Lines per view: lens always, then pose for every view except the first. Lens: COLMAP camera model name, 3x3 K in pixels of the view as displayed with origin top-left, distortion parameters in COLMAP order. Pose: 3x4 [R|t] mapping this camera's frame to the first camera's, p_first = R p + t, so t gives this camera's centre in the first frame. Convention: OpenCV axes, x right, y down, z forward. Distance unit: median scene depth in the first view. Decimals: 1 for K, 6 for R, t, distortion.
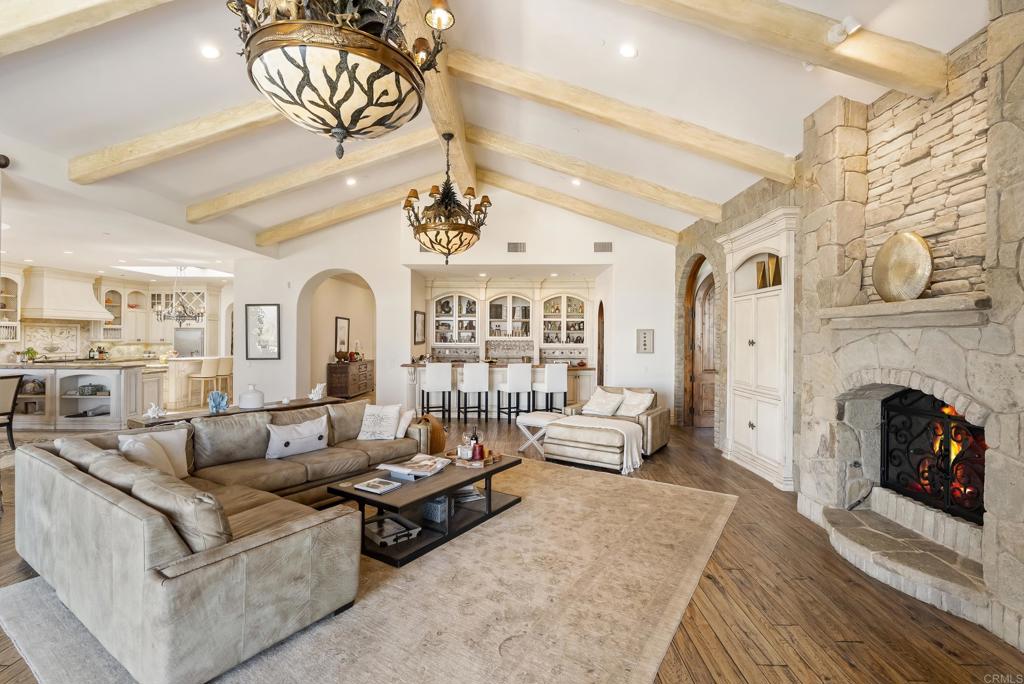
lens RADIAL K [[486.4, 0, 515.4], [0, 486.4, 329.1], [0, 0, 1]] dist [-0.067995, 0.030991]
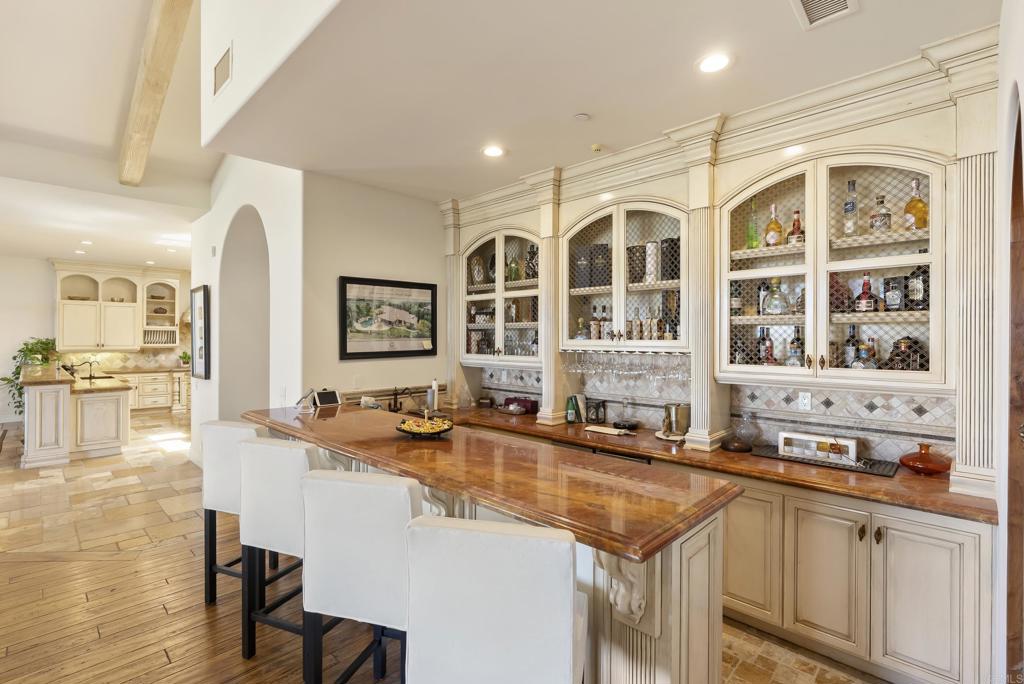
lens RADIAL K [[464.8, 0, 512.0], [0, 464.8, 342.0], [0, 0, 1]] dist [-0.001069, 0.000061]
pose [[0.726592, 0.001594, -0.687068, 0.146354], [0.014943, 0.999724, 0.018122, 0.010433], [0.686907, -0.023434, 0.726367, 0.725300]]
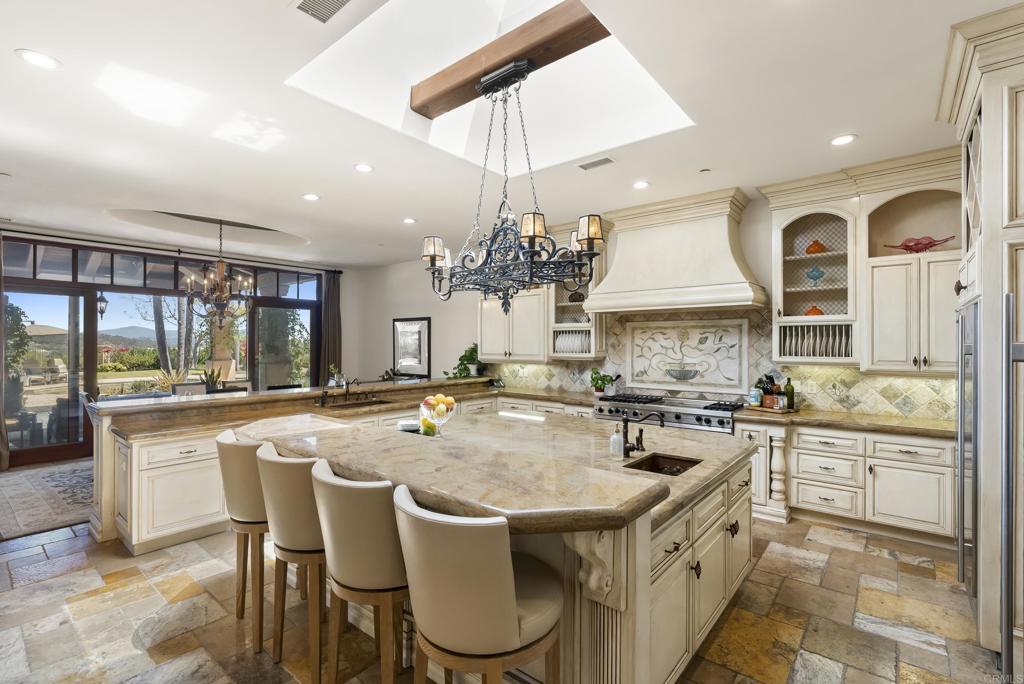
lens RADIAL K [[464.8, 0, 512.0], [0, 464.8, 342.0], [0, 0, 1]] dist [-0.001069, 0.000061]
pose [[-0.632019, -0.007724, -0.774915, -0.532246], [0.013633, 0.999685, -0.021084, 0.017914], [0.774833, -0.023890, -0.631714, 1.210589]]
